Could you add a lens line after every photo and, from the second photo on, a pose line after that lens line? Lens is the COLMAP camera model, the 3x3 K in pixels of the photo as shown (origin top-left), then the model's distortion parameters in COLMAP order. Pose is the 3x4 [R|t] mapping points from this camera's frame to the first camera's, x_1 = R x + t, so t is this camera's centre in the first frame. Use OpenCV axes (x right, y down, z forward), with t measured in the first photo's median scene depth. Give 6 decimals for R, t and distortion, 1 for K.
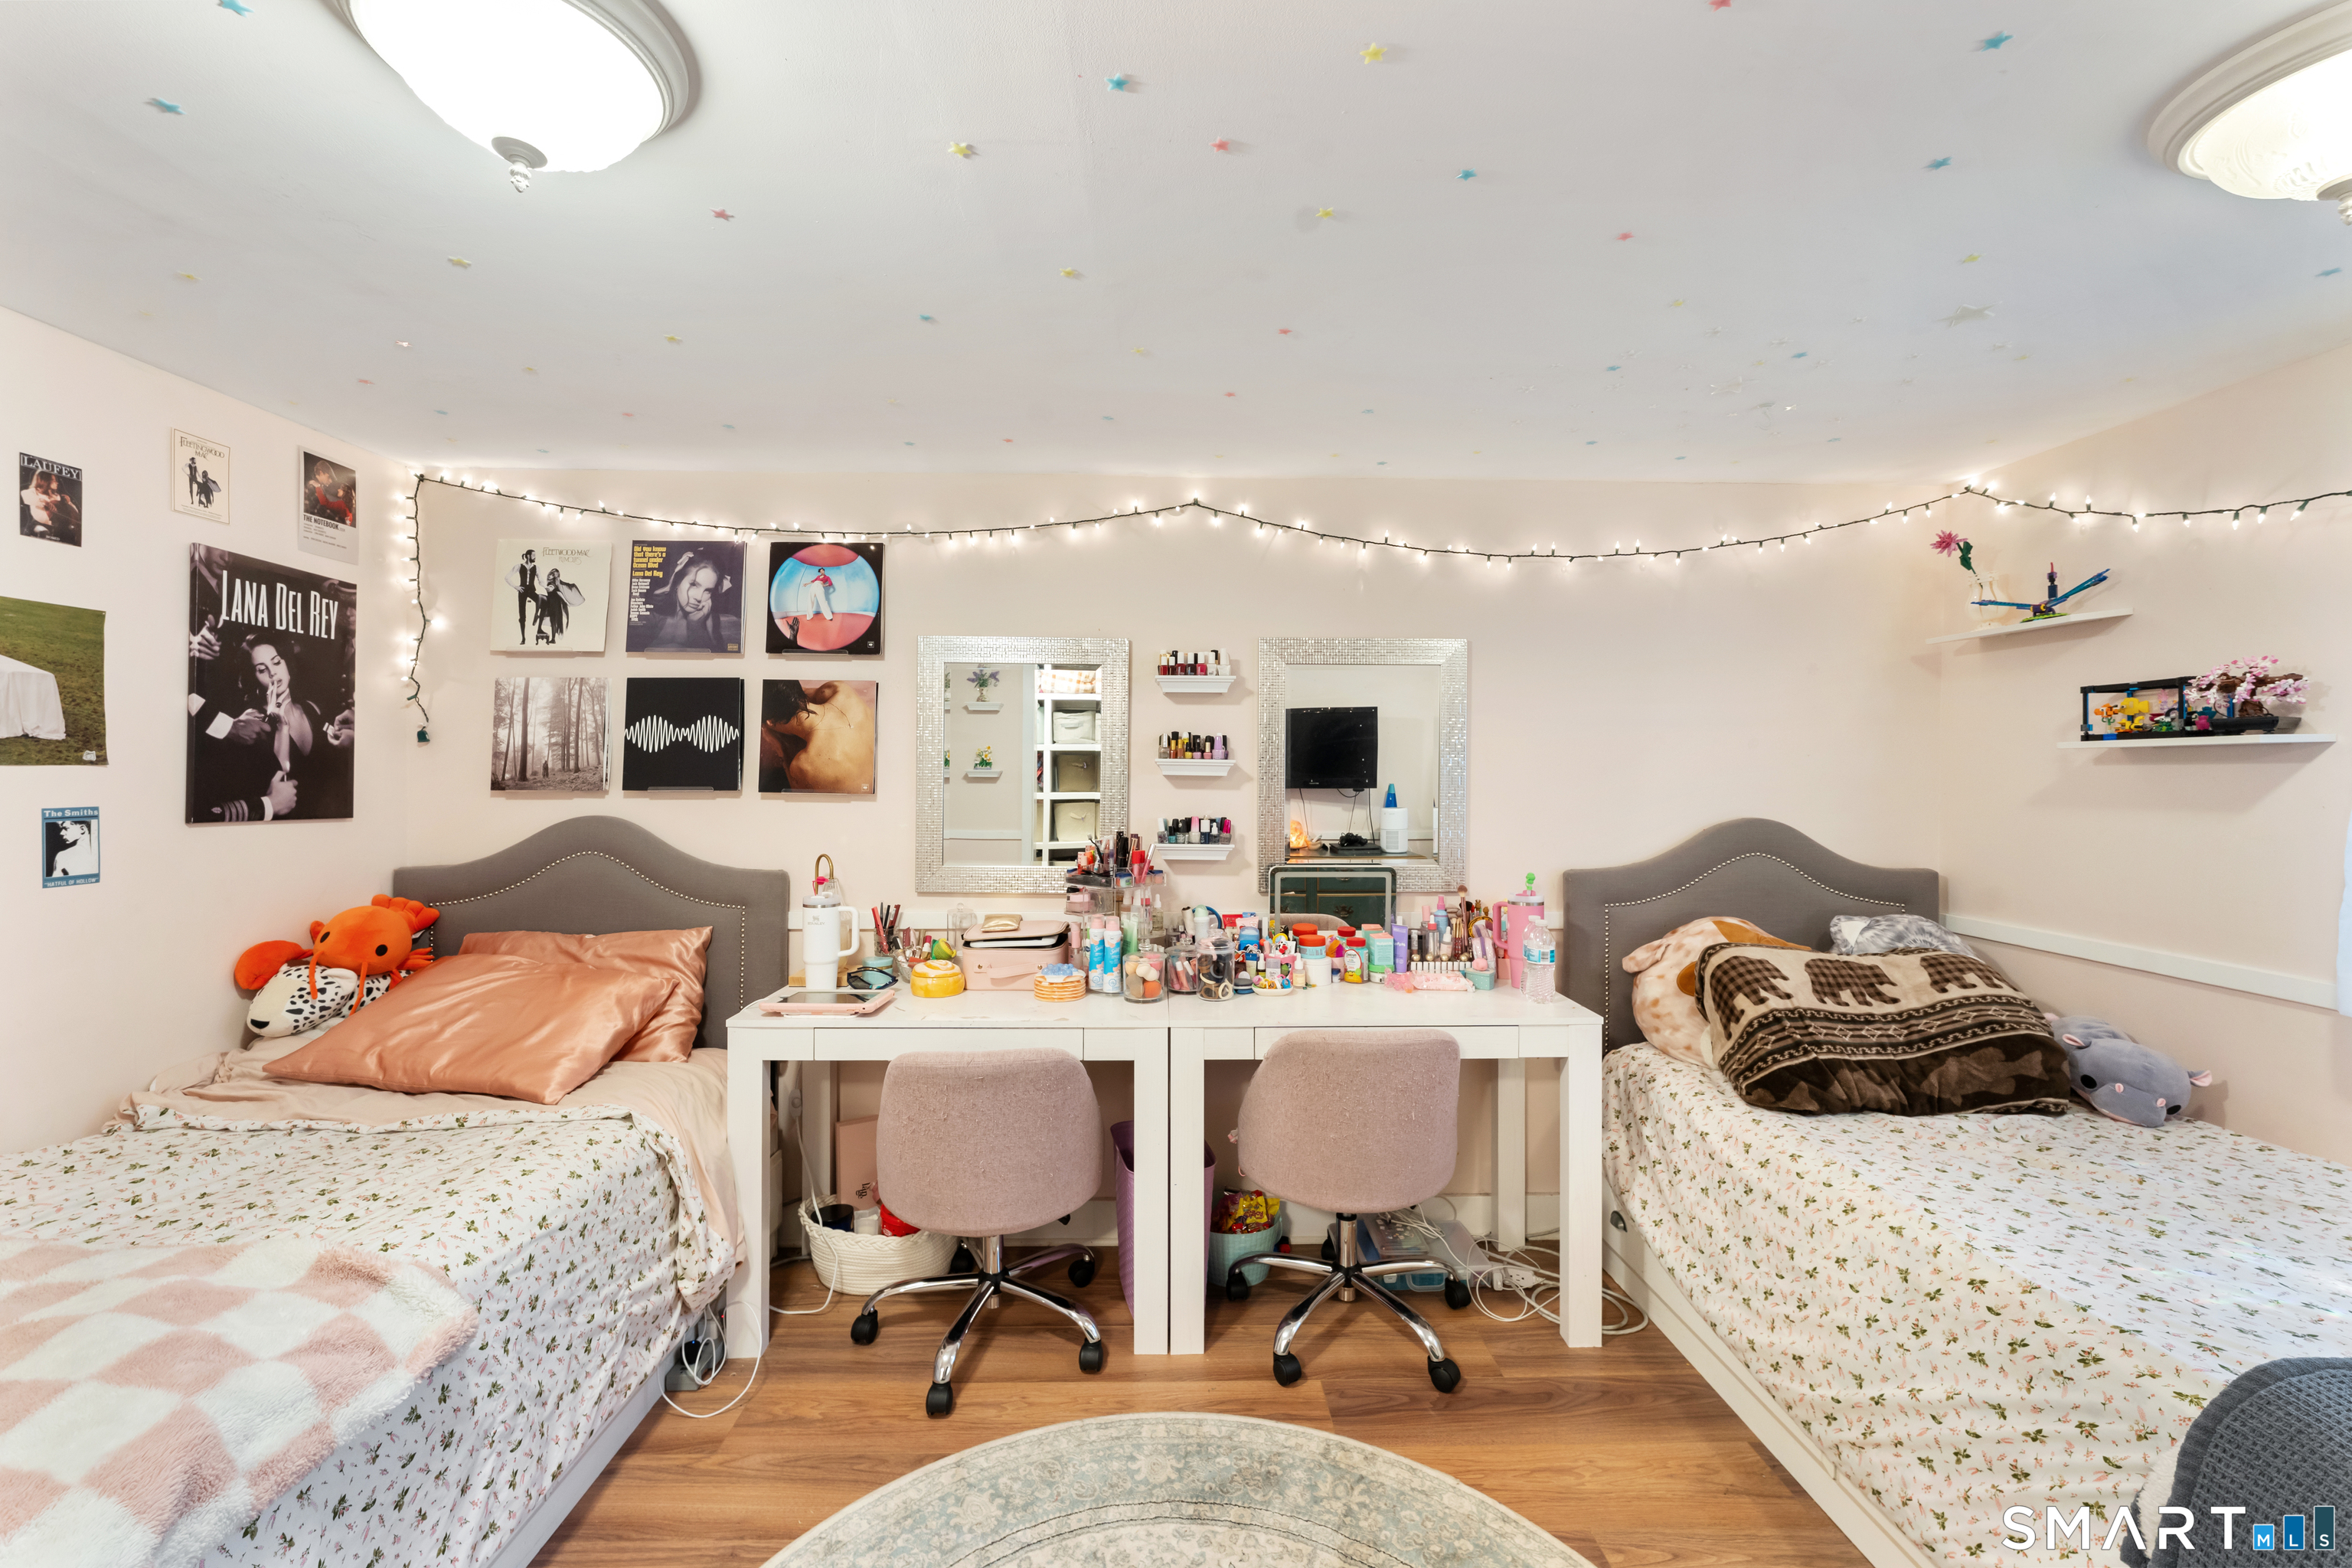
lens RADIAL K [[950.1, 0, 1177.4], [0, 950.1, 781.1], [0, 0, 1]] dist [0.000282, -0.000290]
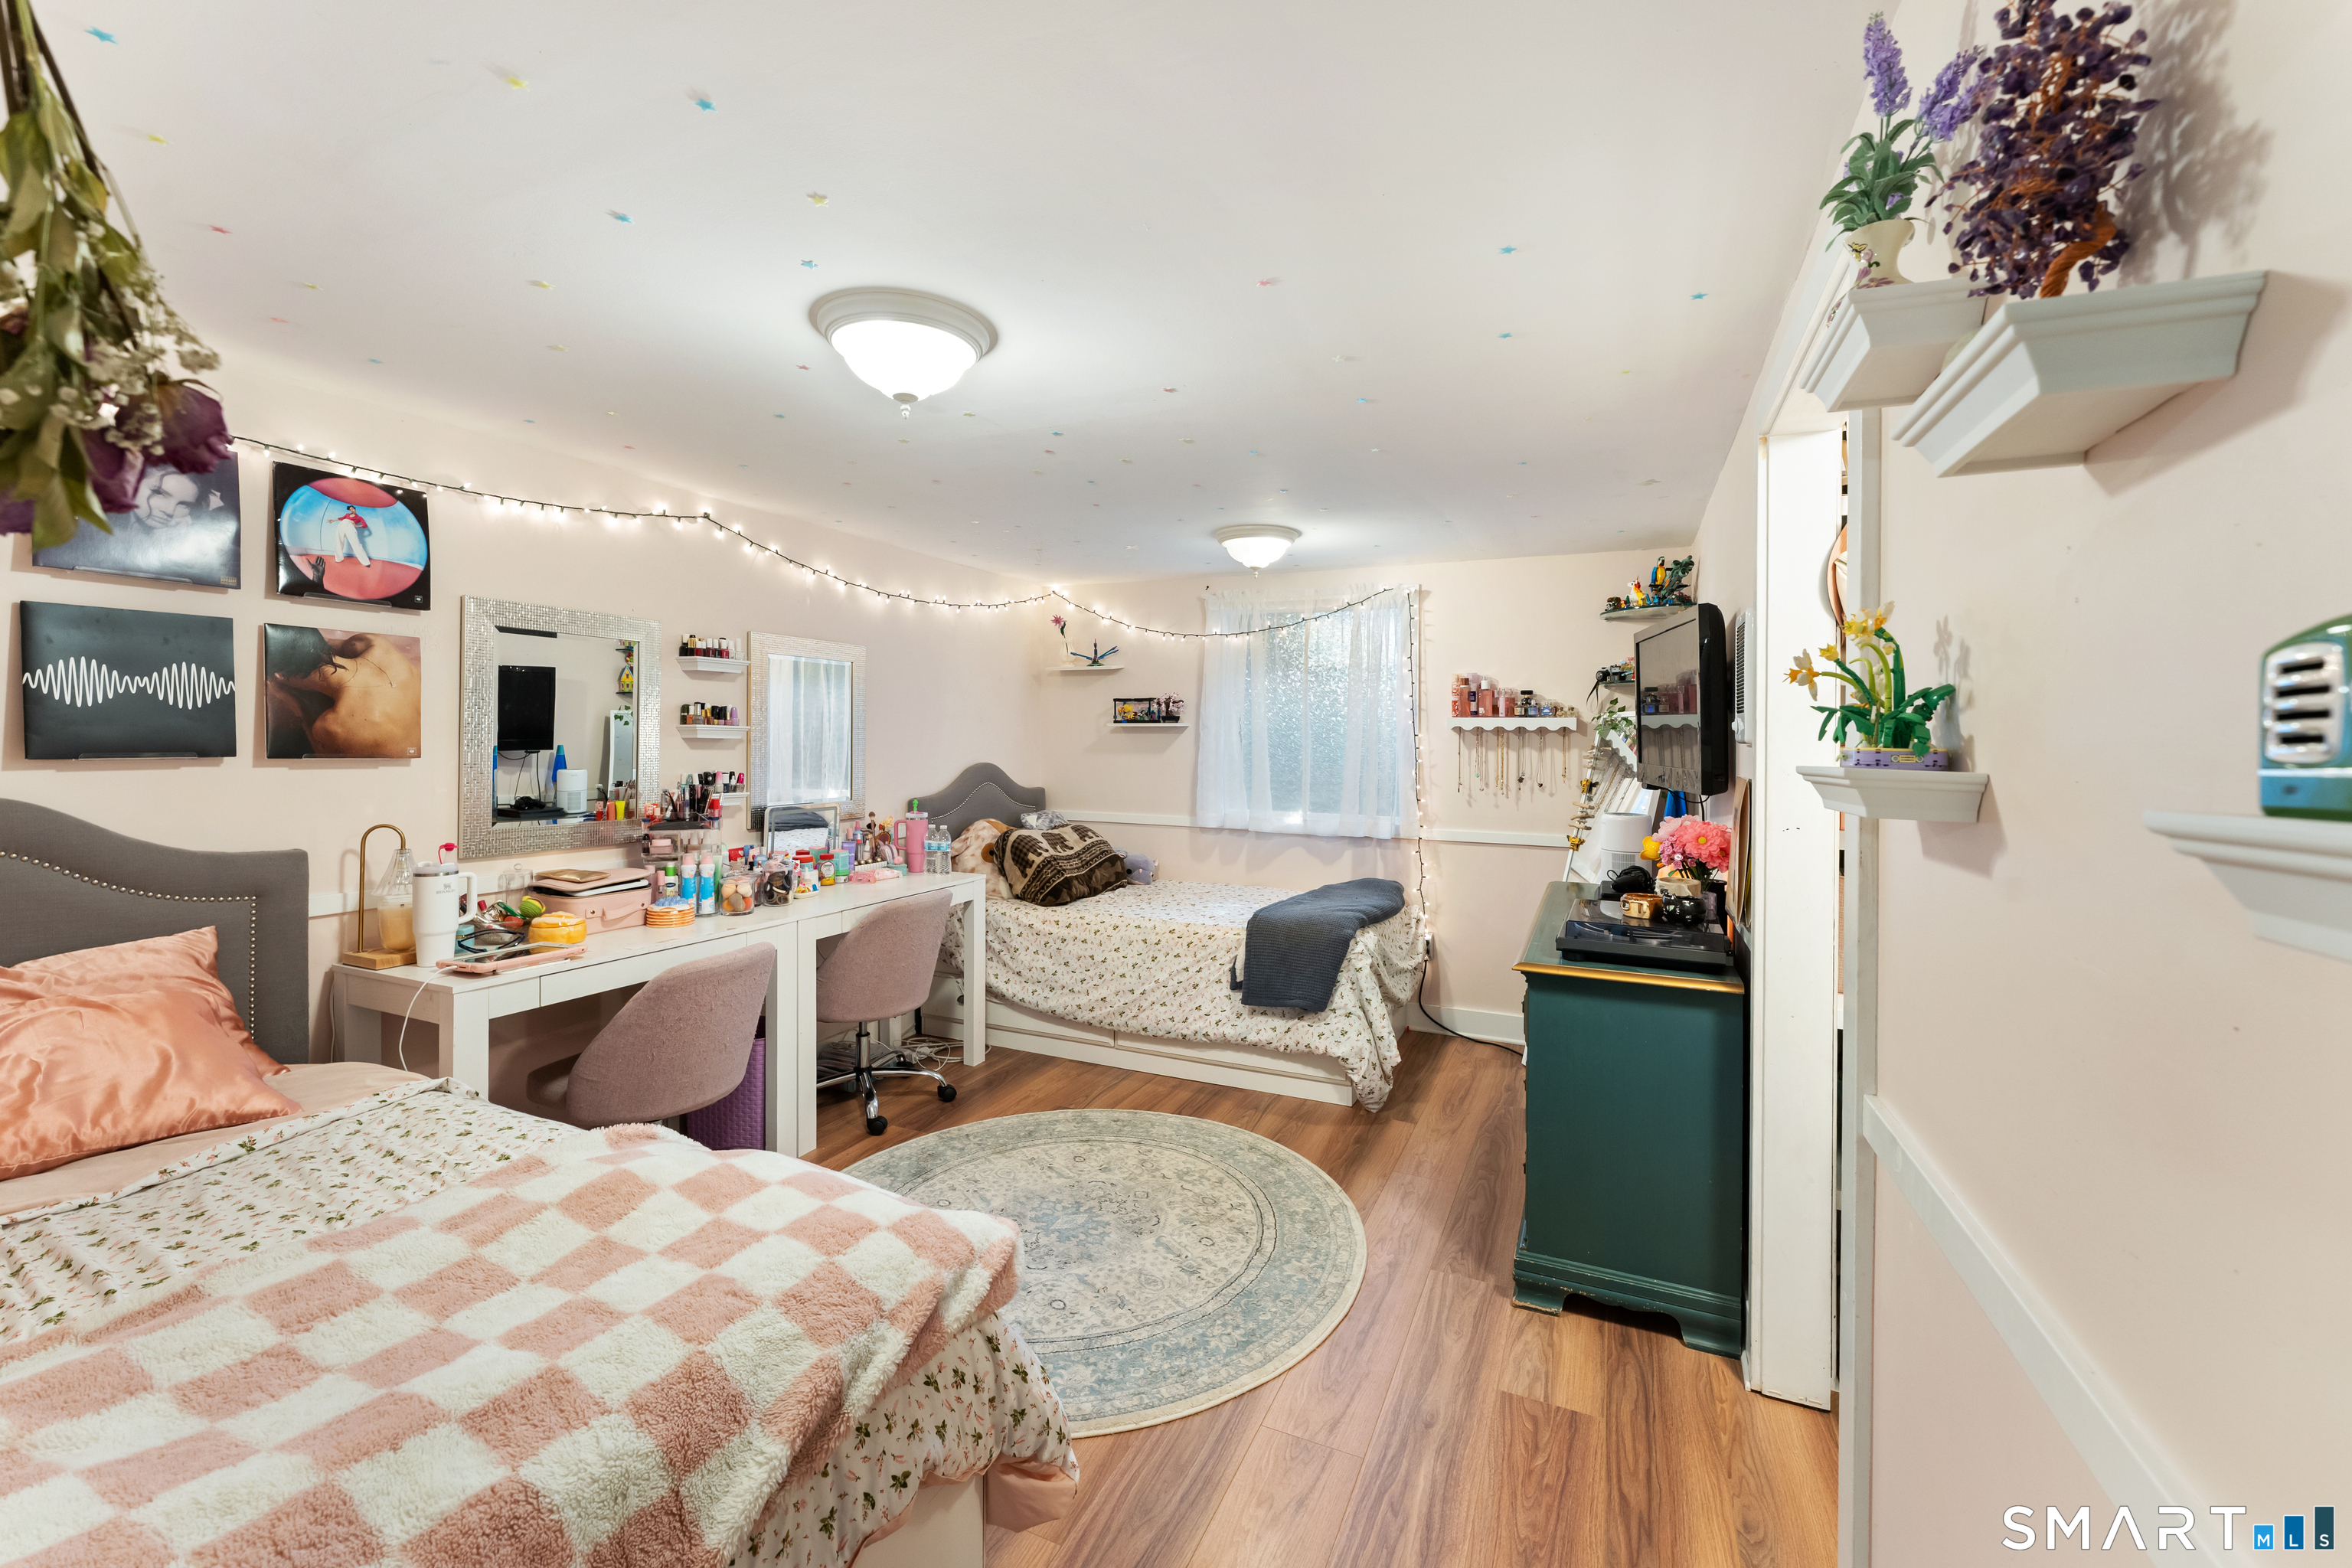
lens RADIAL K [[950.1, 0, 1175.4], [0, 950.1, 744.1], [0, 0, 1]] dist [0.000282, -0.000290]
pose [[0.435693, -0.005481, 0.900079, -0.845715], [0.002431, 0.999985, 0.004913, -0.003250], [-0.900092, 0.000047, 0.435700, -0.083128]]
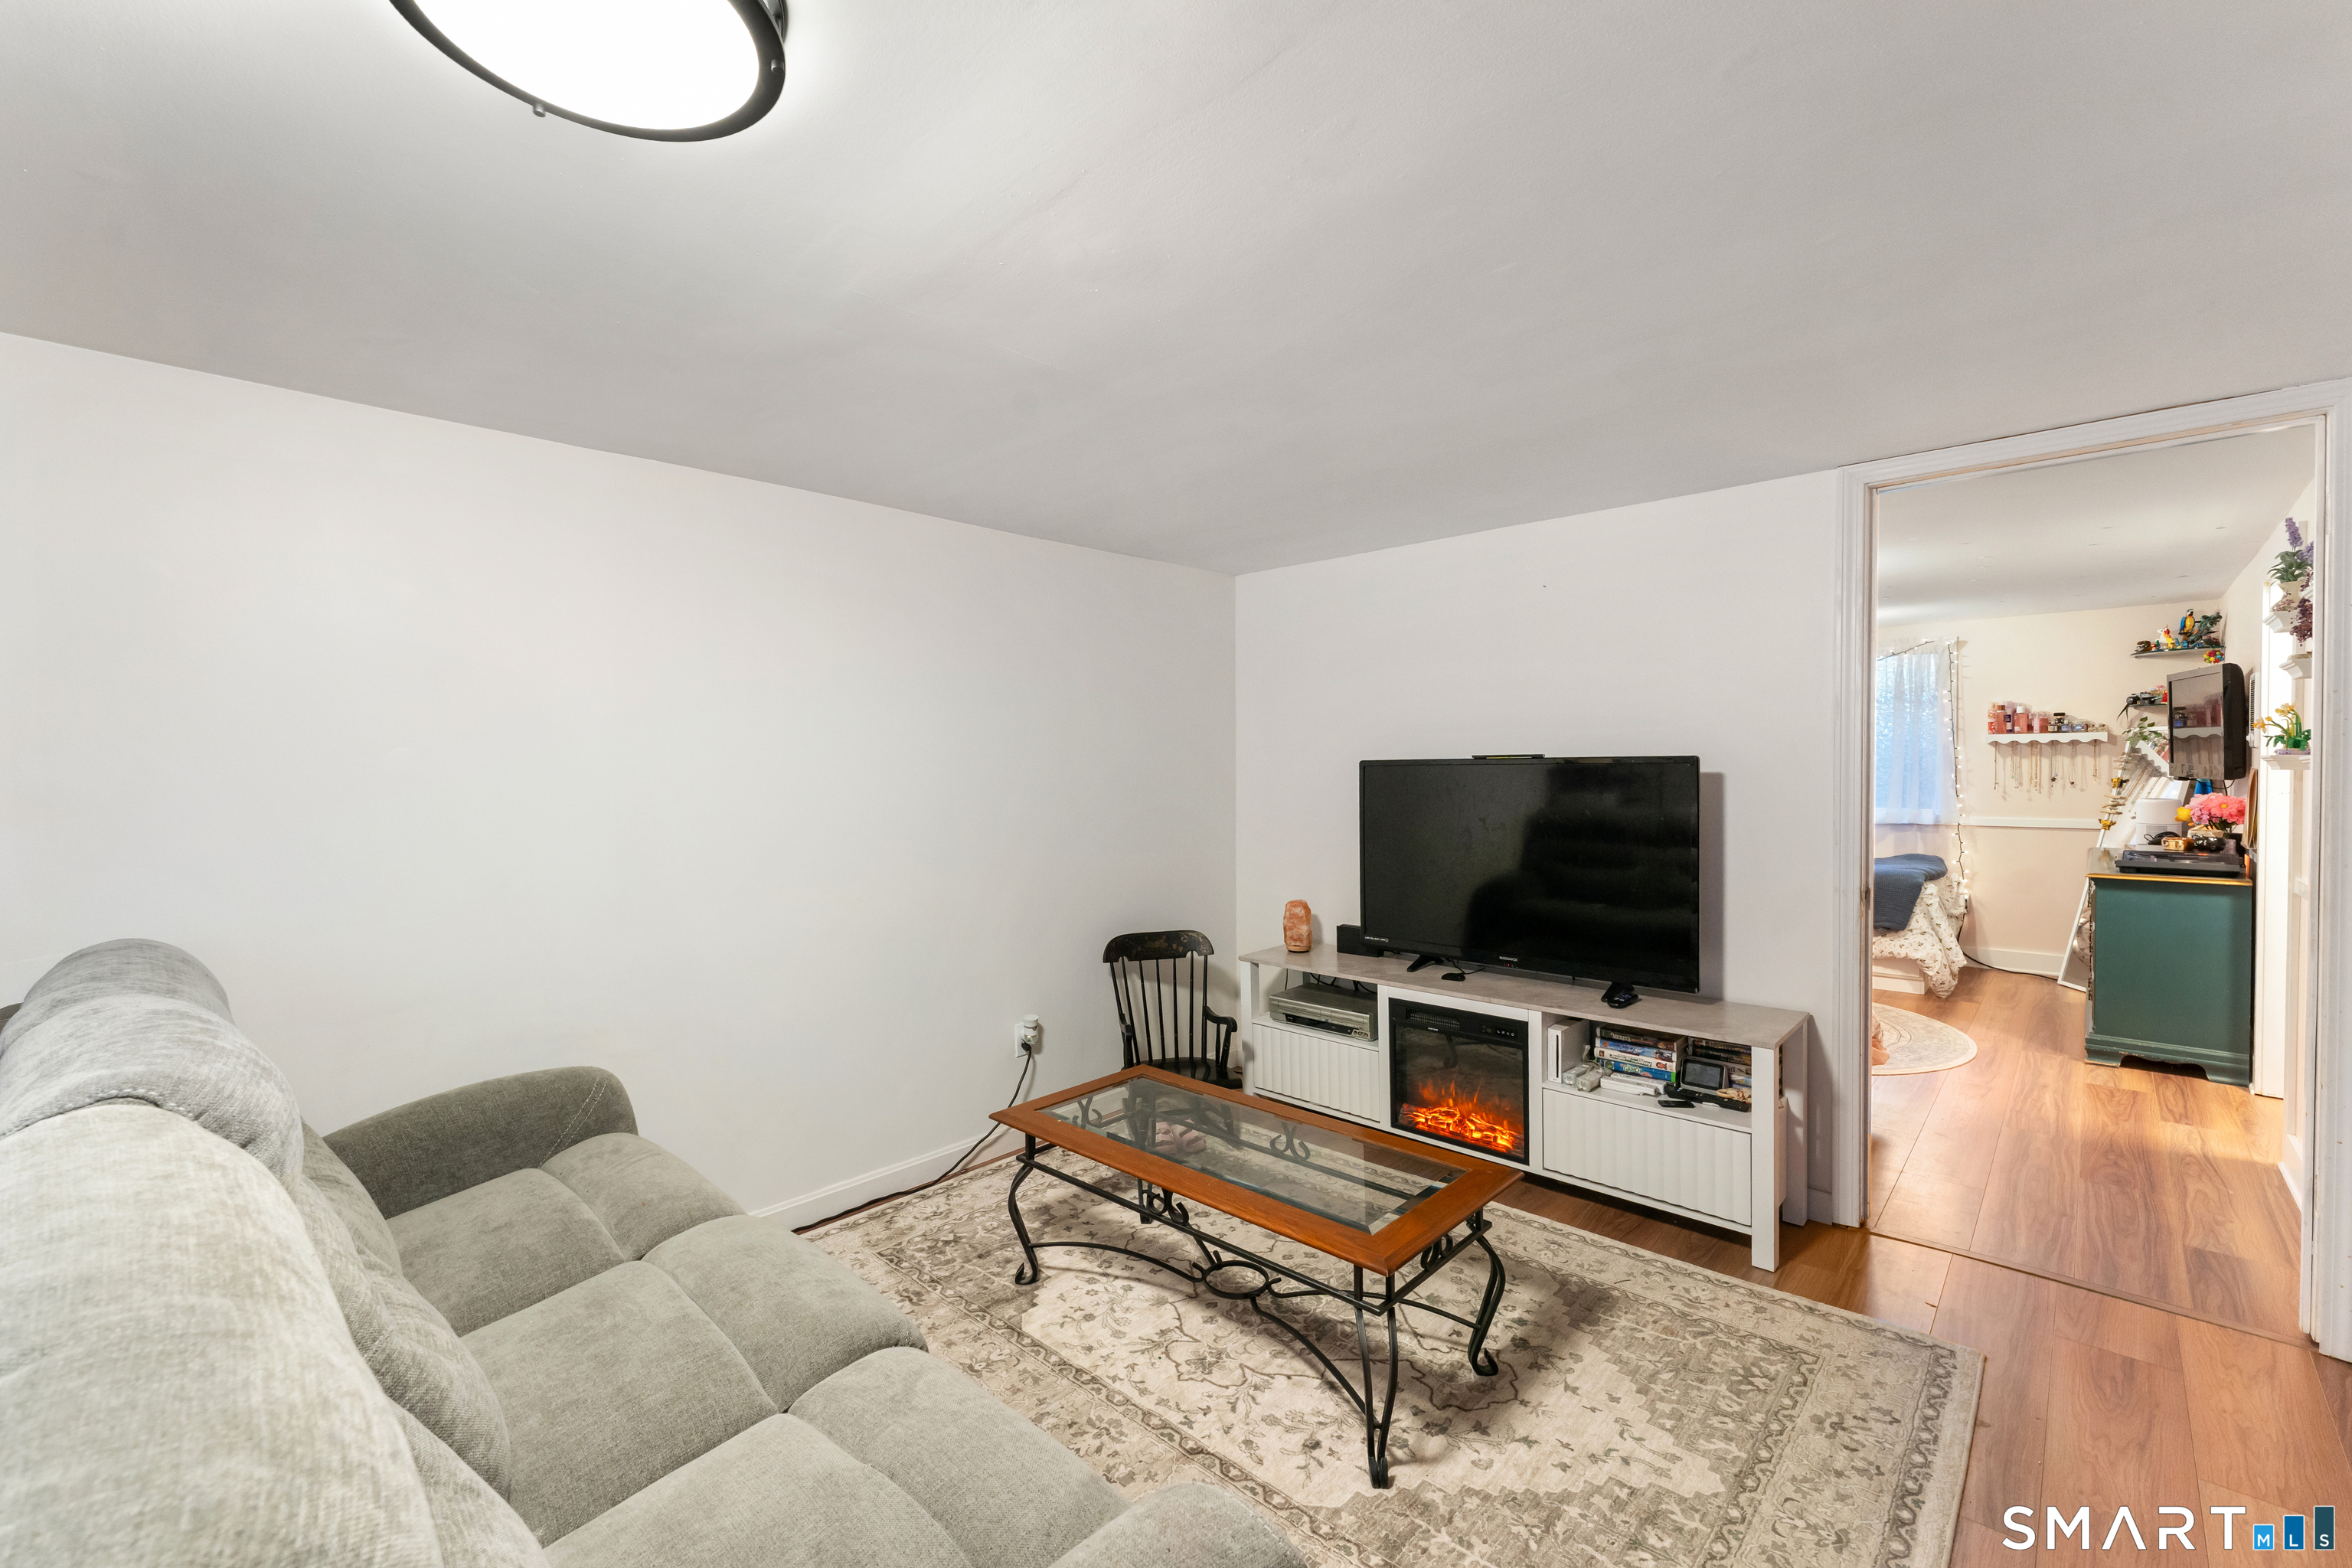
lens RADIAL K [[950.1, 0, 1176.9], [0, 950.1, 795.3], [0, 0, 1]] dist [0.000282, -0.000290]
pose [[0.709467, -0.038122, 0.703707, -2.070410], [0.025532, 0.999271, 0.028393, -0.009630], [-0.704276, -0.002177, 0.709923, -0.039355]]
